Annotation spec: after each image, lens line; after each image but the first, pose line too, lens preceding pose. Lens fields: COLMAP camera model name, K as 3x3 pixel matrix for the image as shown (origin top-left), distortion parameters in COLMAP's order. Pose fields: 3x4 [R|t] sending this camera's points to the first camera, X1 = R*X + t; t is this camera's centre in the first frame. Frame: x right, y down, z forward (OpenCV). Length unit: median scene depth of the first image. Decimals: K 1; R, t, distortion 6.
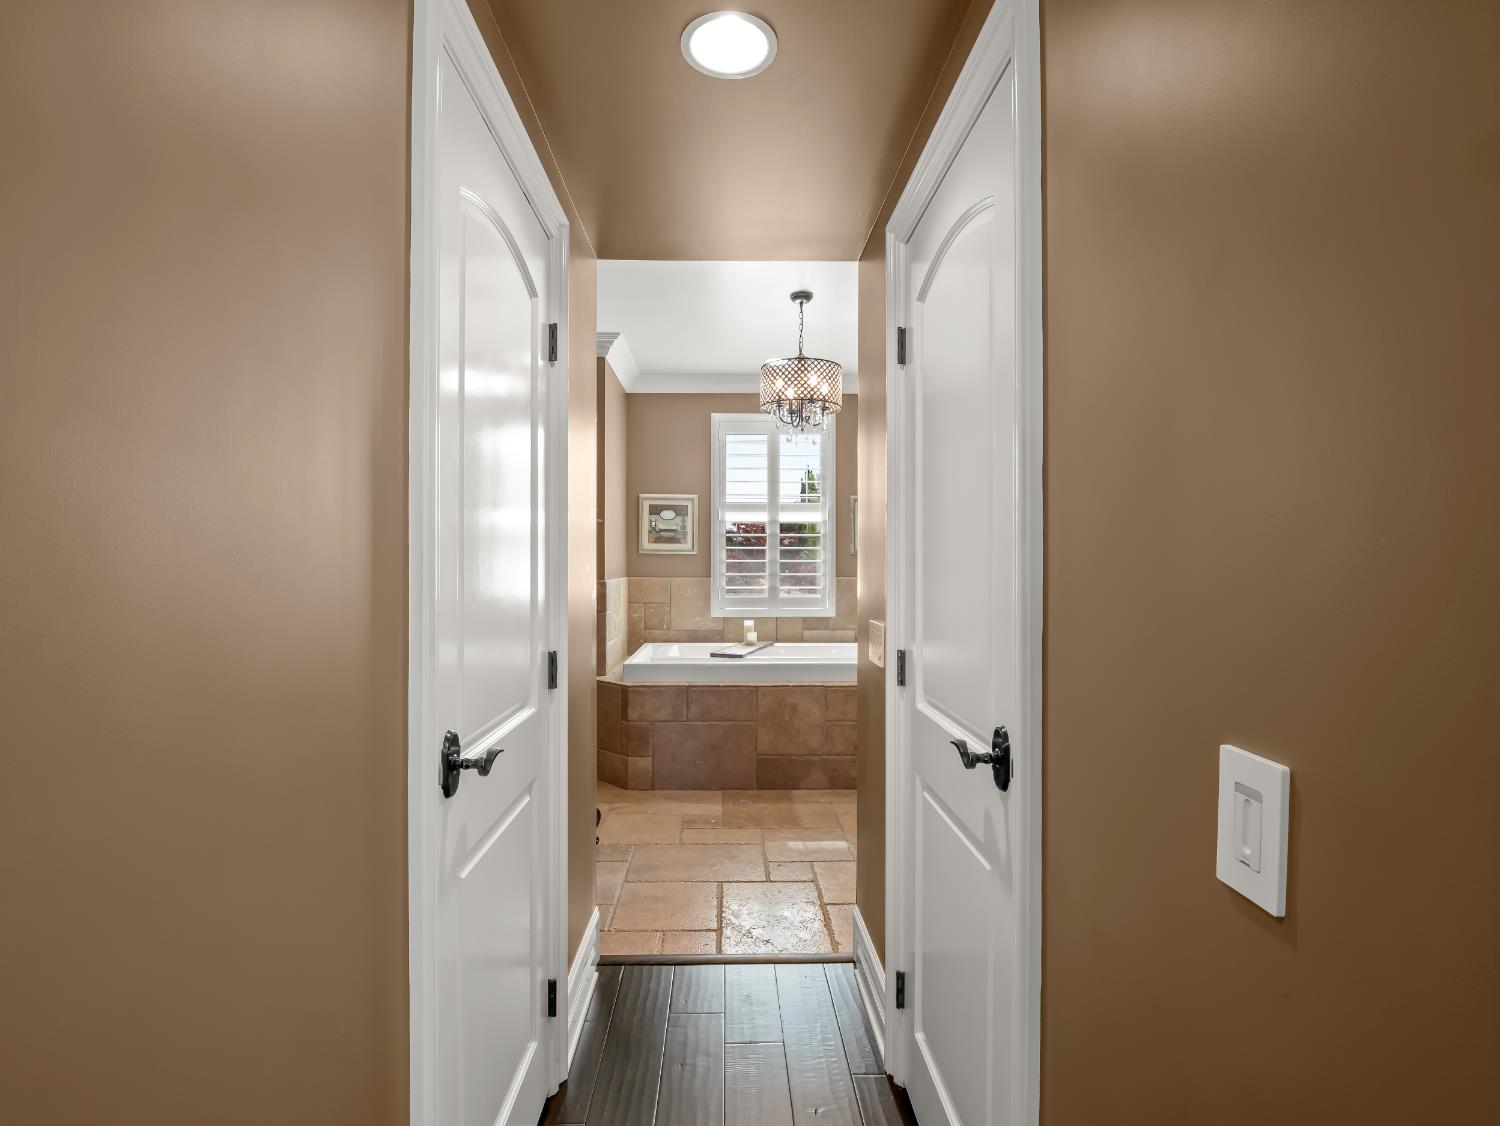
lens RADIAL K [[721.9, 0, 745.3], [0, 721.9, 562.0], [0, 0, 1]] dist [-0.020024, -0.001496]
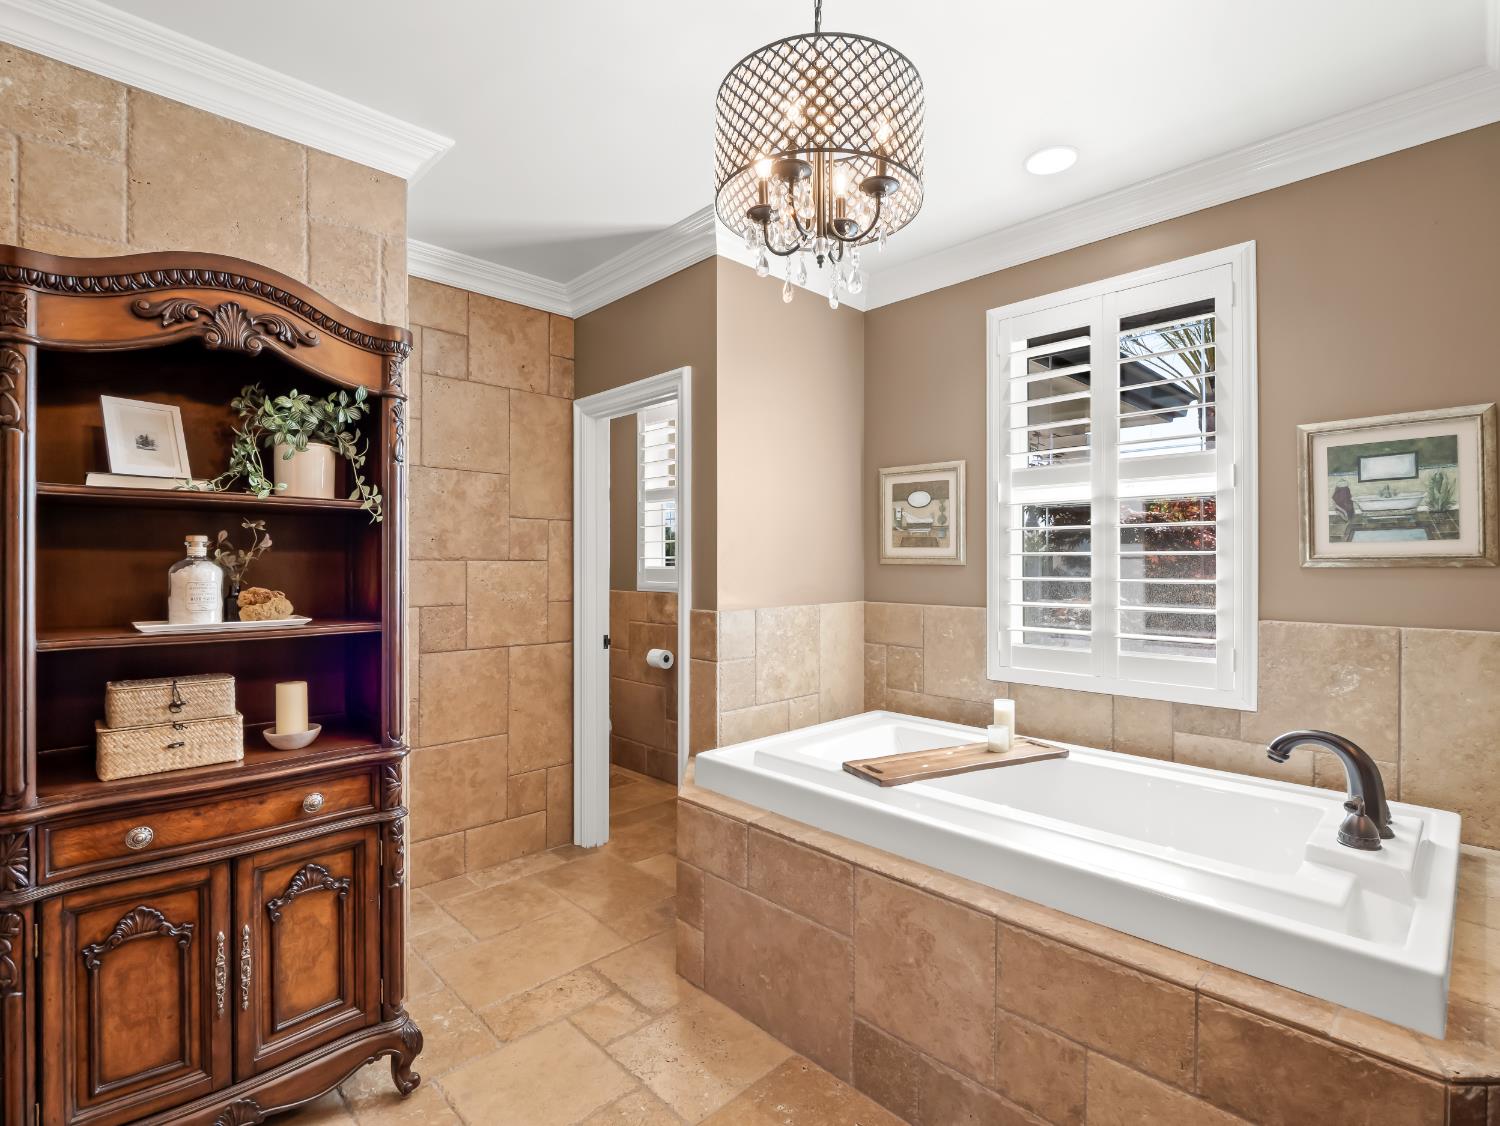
lens RADIAL K [[721.9, 0, 752.4], [0, 721.9, 556.4], [0, 0, 1]] dist [-0.020024, -0.001496]
pose [[0.671200, -0.004765, -0.741261, 0.241187], [0.005393, 0.999984, -0.001545, -0.017899], [0.741256, -0.002960, 0.671215, 0.498761]]
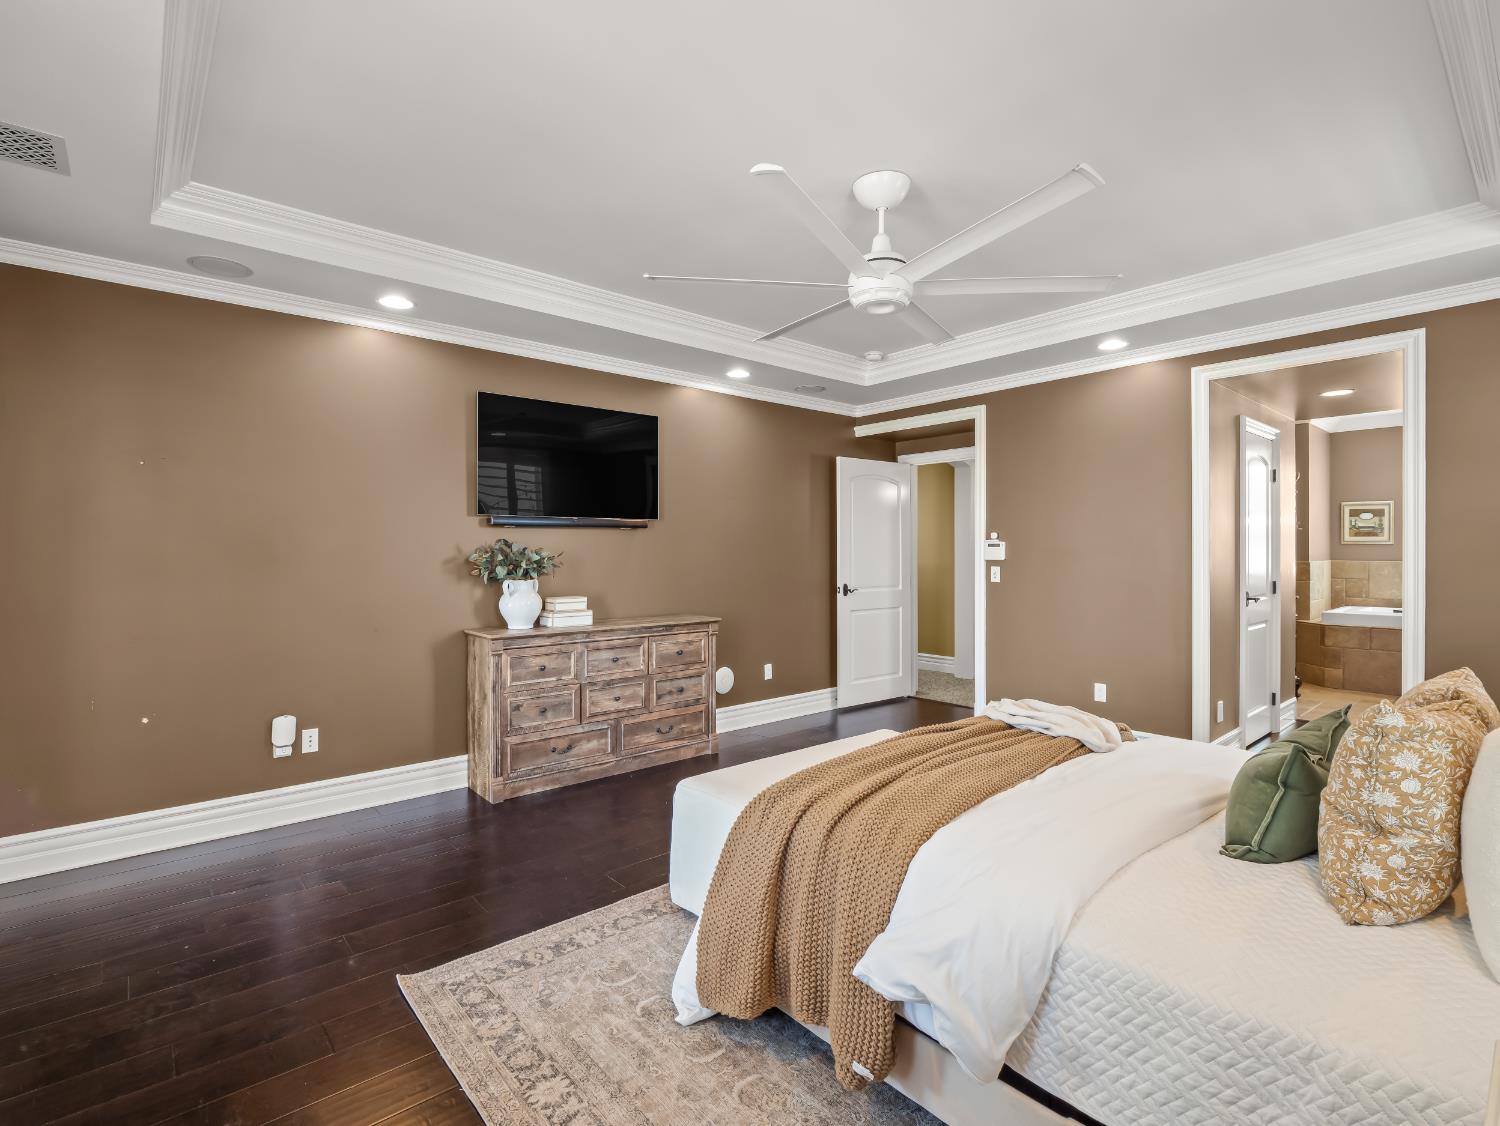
lens RADIAL K [[721.9, 0, 749.8], [0, 721.9, 553.0], [0, 0, 1]] dist [-0.020024, -0.001496]
pose [[0.632845, -0.000159, -0.774279, 0.204230], [0.002791, 0.999994, 0.002076, 0.000098], [0.774274, -0.003474, 0.632841, -0.807117]]
